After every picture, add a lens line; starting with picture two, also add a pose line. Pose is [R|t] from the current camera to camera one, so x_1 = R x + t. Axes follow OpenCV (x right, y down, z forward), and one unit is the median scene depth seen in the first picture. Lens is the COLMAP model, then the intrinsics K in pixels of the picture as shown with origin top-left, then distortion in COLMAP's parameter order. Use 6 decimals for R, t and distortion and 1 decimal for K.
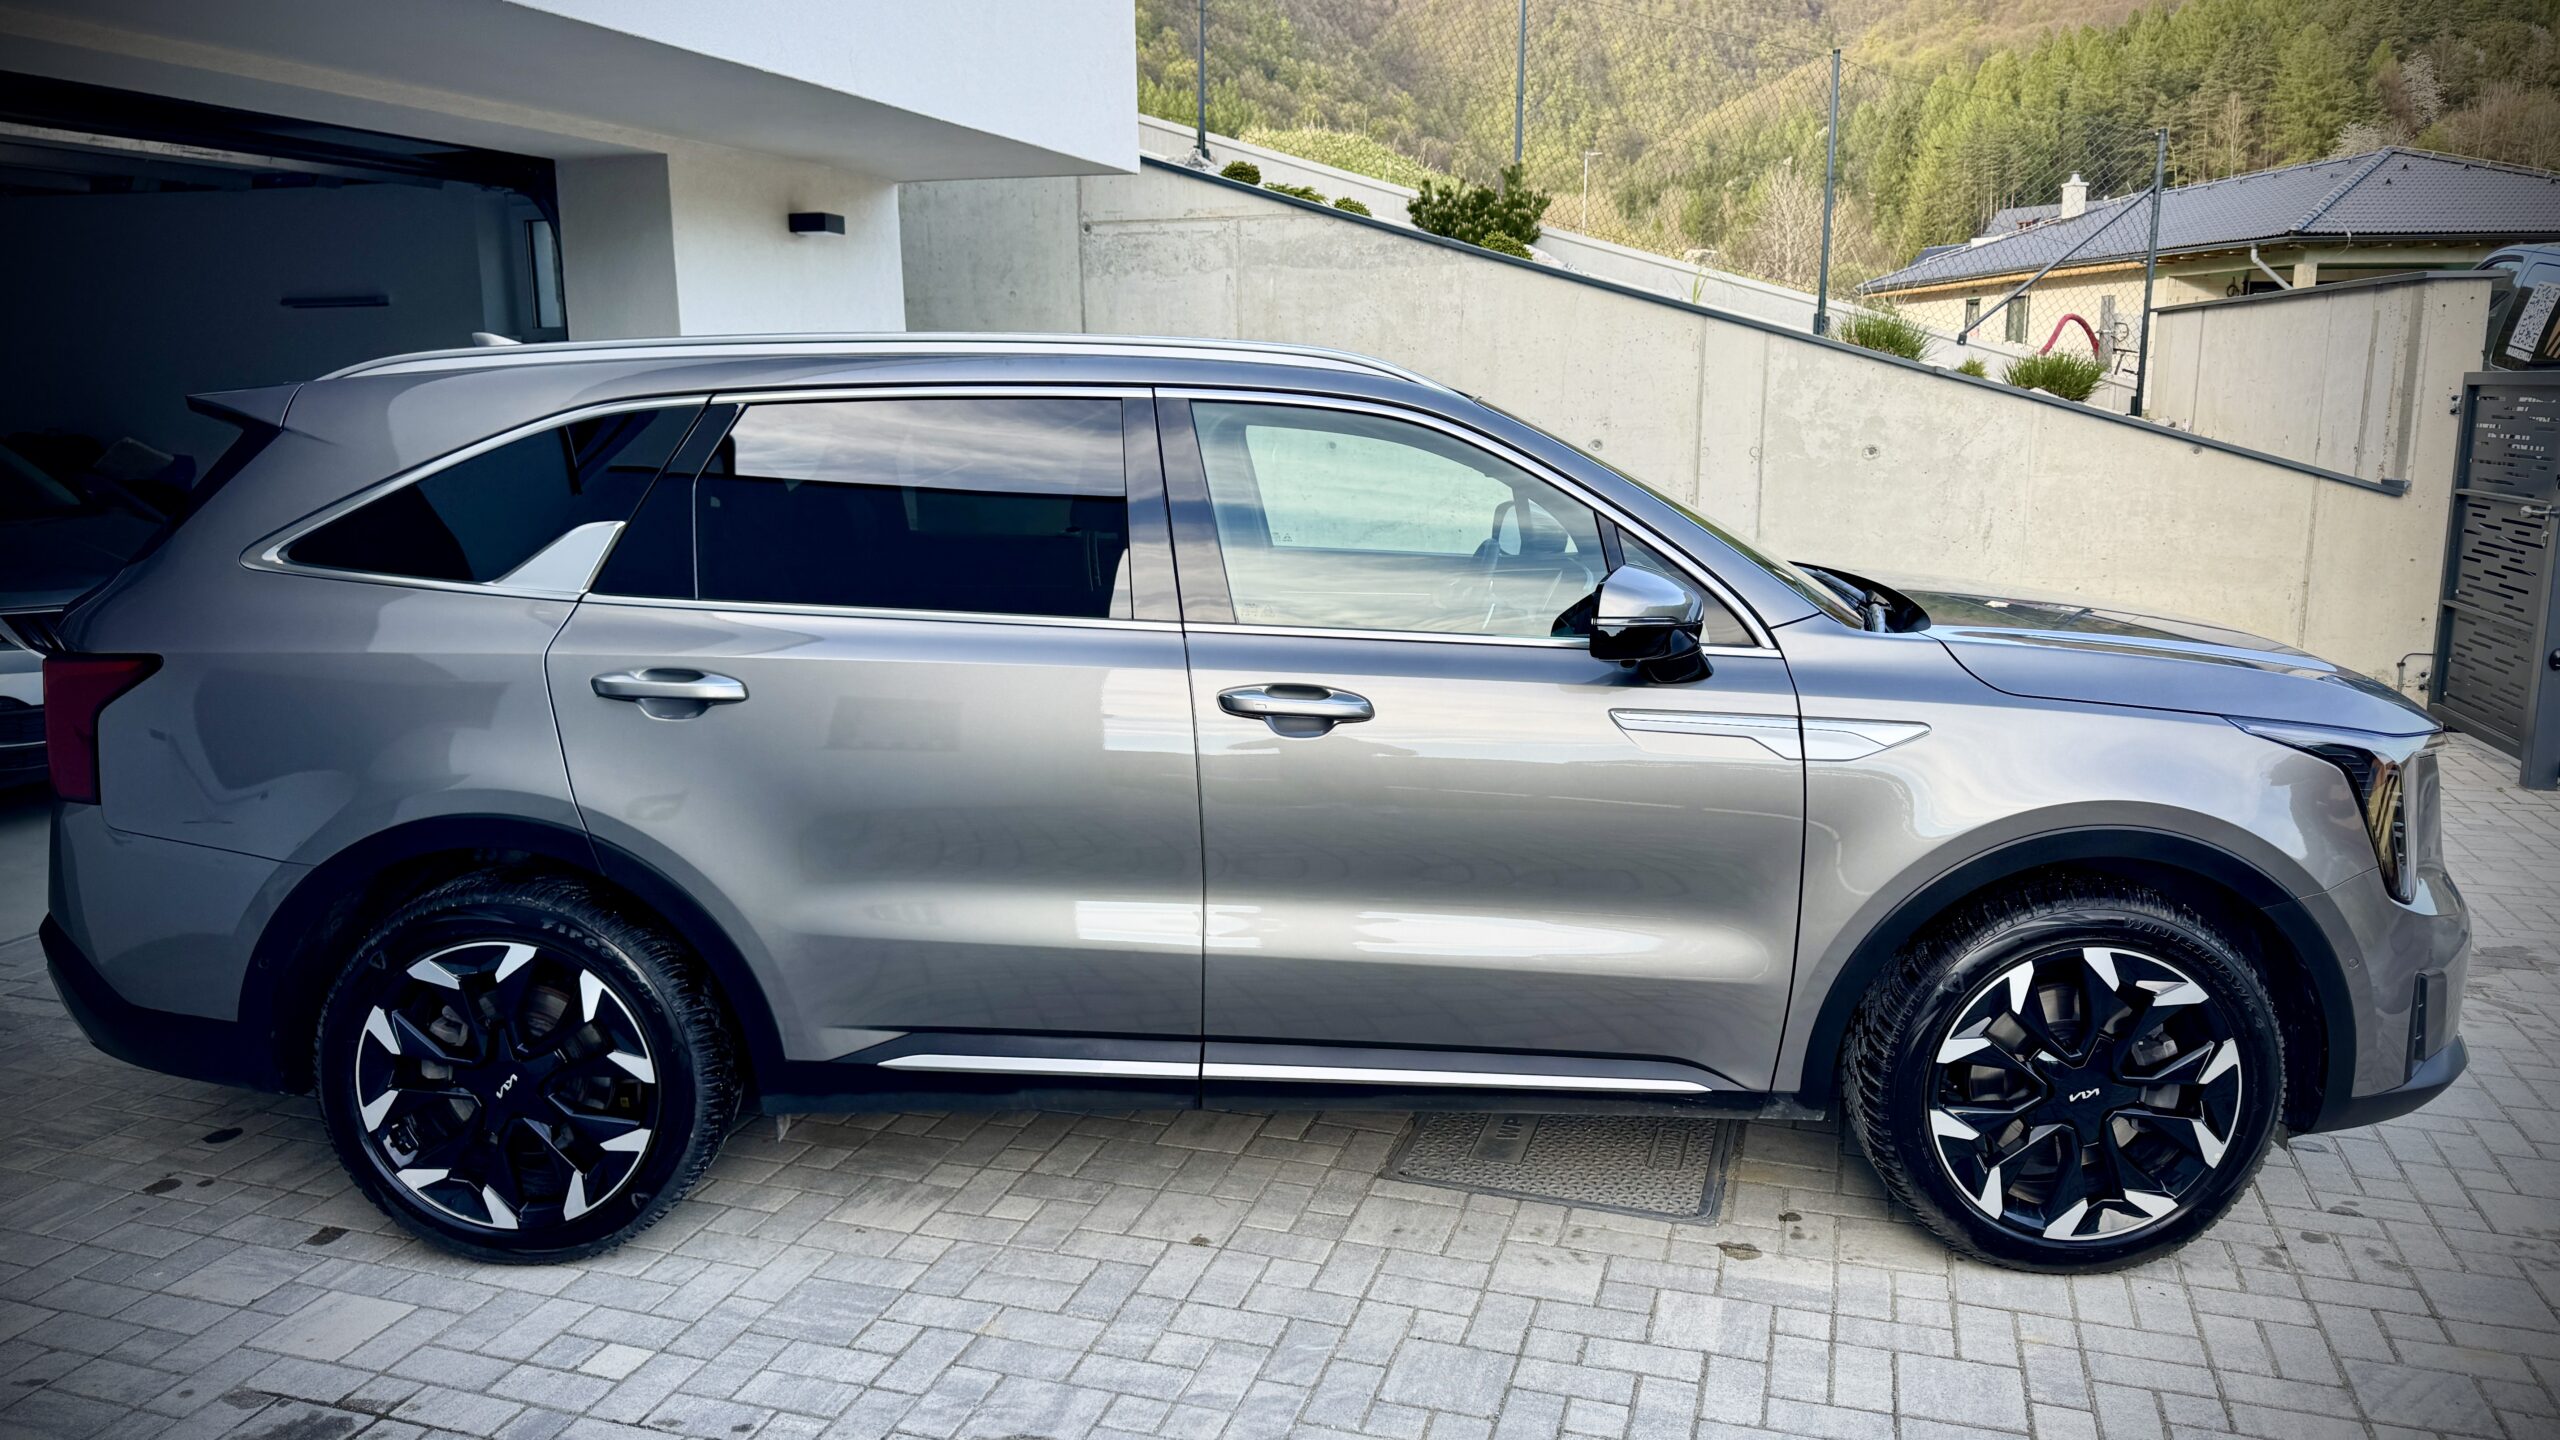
lens RADIAL K [[1796.5, 0, 1280.0], [0, 1796.5, 720.0], [0, 0, 1]] dist [0.079661, -0.086580]
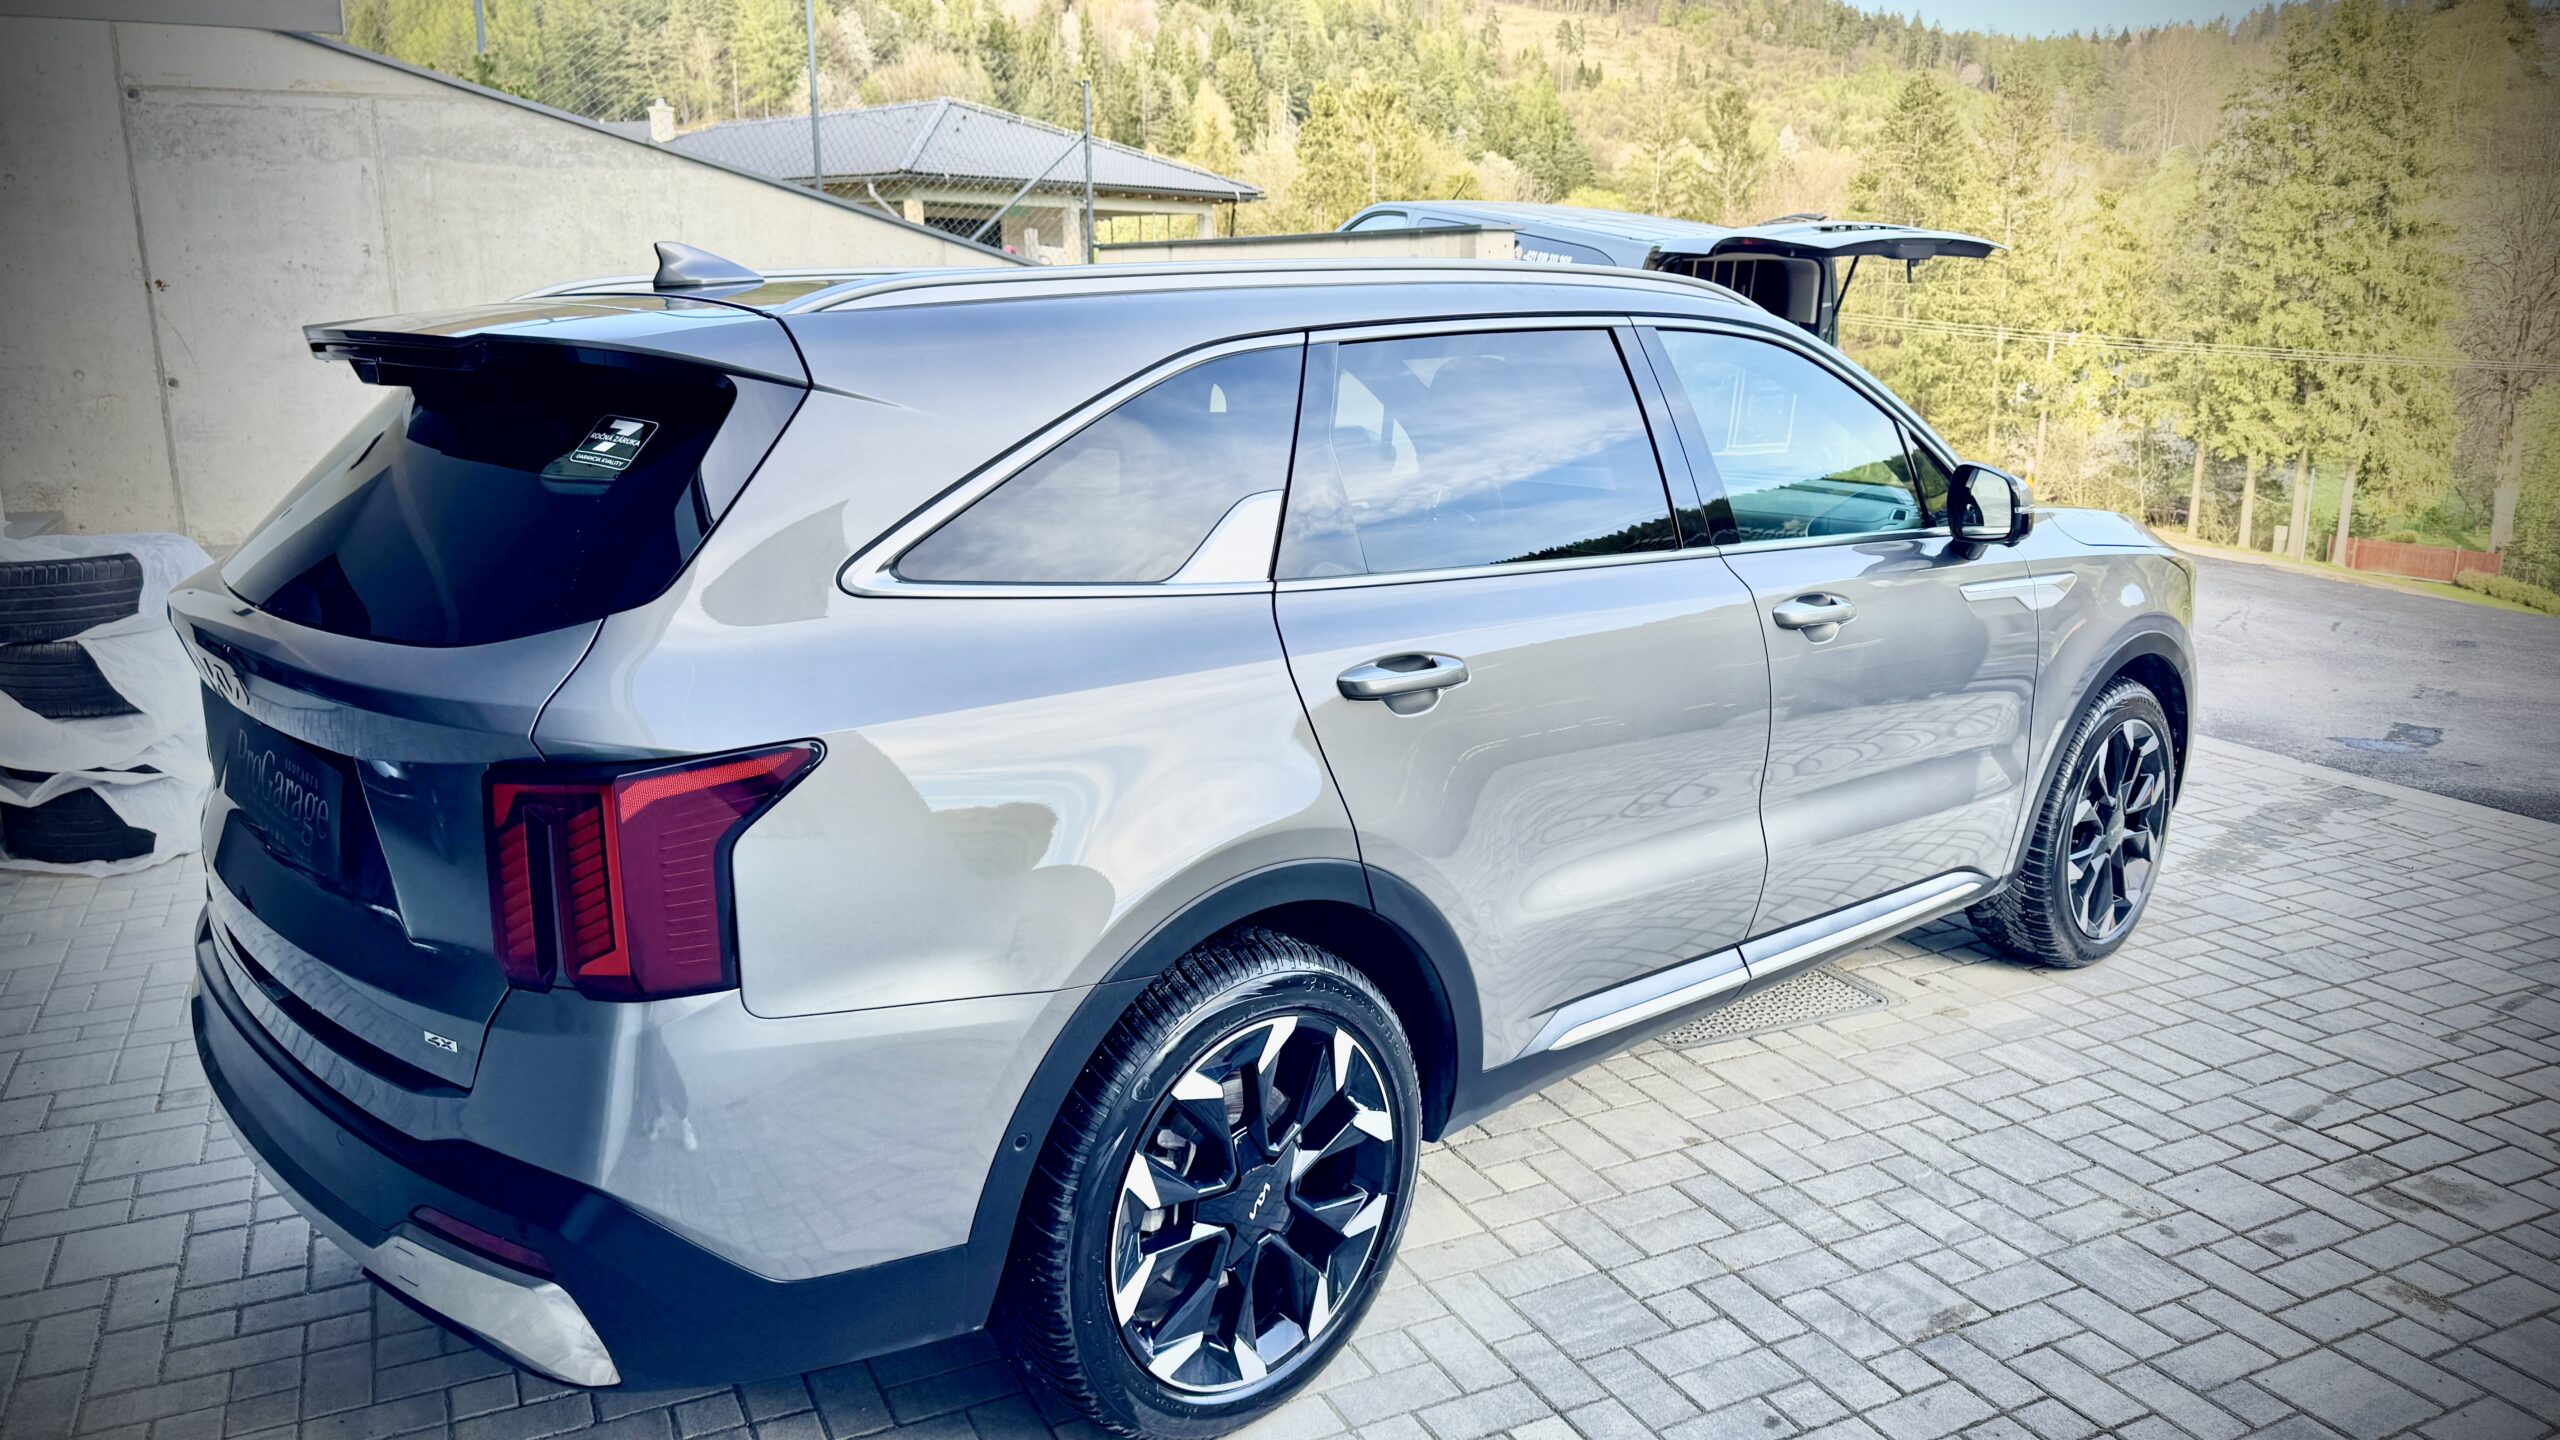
lens RADIAL K [[1816.7, 0, 1280.0], [0, 1816.7, 720.0], [0, 0, 1]] dist [0.004242, -0.005798]
pose [[0.724565, -0.153221, 0.671959, -0.318101], [0.124446, 0.988035, 0.091105, -0.027658], [-0.677878, 0.017611, 0.734963, 0.139703]]
